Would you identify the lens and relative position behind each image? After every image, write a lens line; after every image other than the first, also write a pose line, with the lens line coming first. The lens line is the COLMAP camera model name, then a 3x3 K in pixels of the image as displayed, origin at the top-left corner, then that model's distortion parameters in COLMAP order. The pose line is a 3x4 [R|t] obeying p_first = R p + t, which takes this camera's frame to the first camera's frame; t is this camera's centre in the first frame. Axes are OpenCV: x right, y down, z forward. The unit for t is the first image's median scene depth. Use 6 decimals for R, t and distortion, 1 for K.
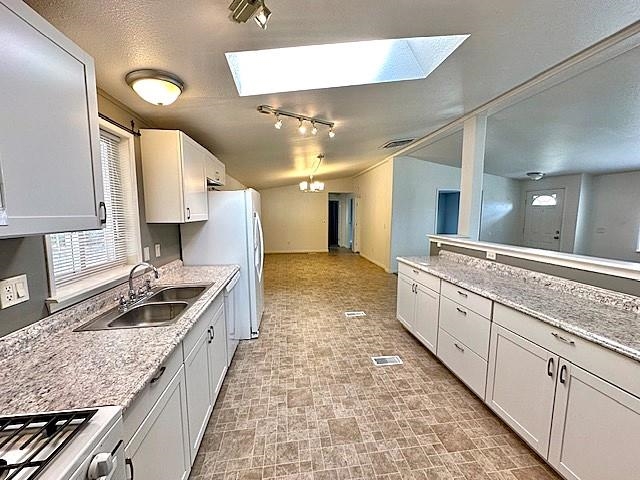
lens RADIAL K [[252.0, 0, 323.1], [0, 252.0, 236.5], [0, 0, 1]] dist [0.012130, -0.000025]
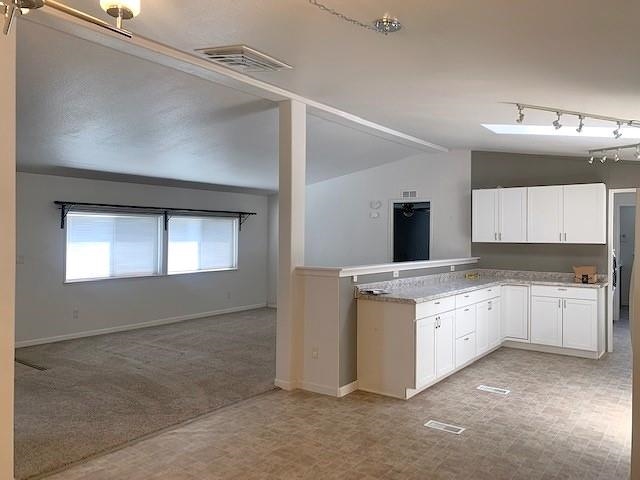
lens RADIAL K [[507.6, 0, 319.9], [0, 507.6, 241.9], [0, 0, 1]] dist [-0.000699, -0.002017]
pose [[-0.703651, -0.013078, 0.710426, -0.648645], [0.061417, 0.994969, 0.079147, -0.256882], [-0.707887, 0.099324, -0.699308, 2.795148]]
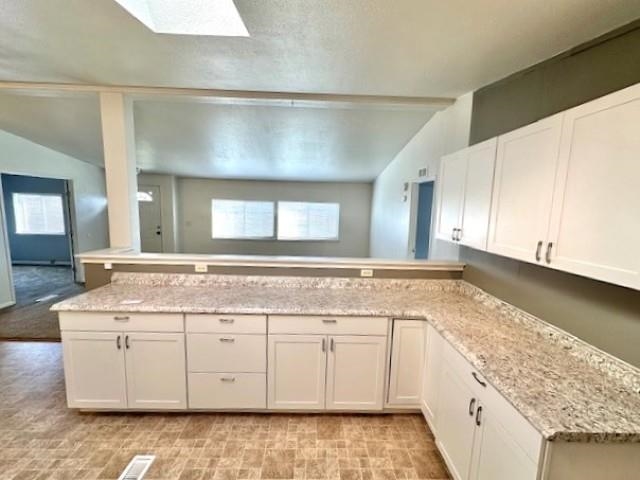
lens RADIAL K [[267.9, 0, 325.4], [0, 267.9, 240.8], [0, 0, 1]] dist [-0.001889, 0.000285]
pose [[0.136053, -0.124179, 0.982888, -0.244846], [0.071020, 0.990783, 0.115346, -0.112728], [-0.988153, 0.054111, 0.143618, 0.411333]]
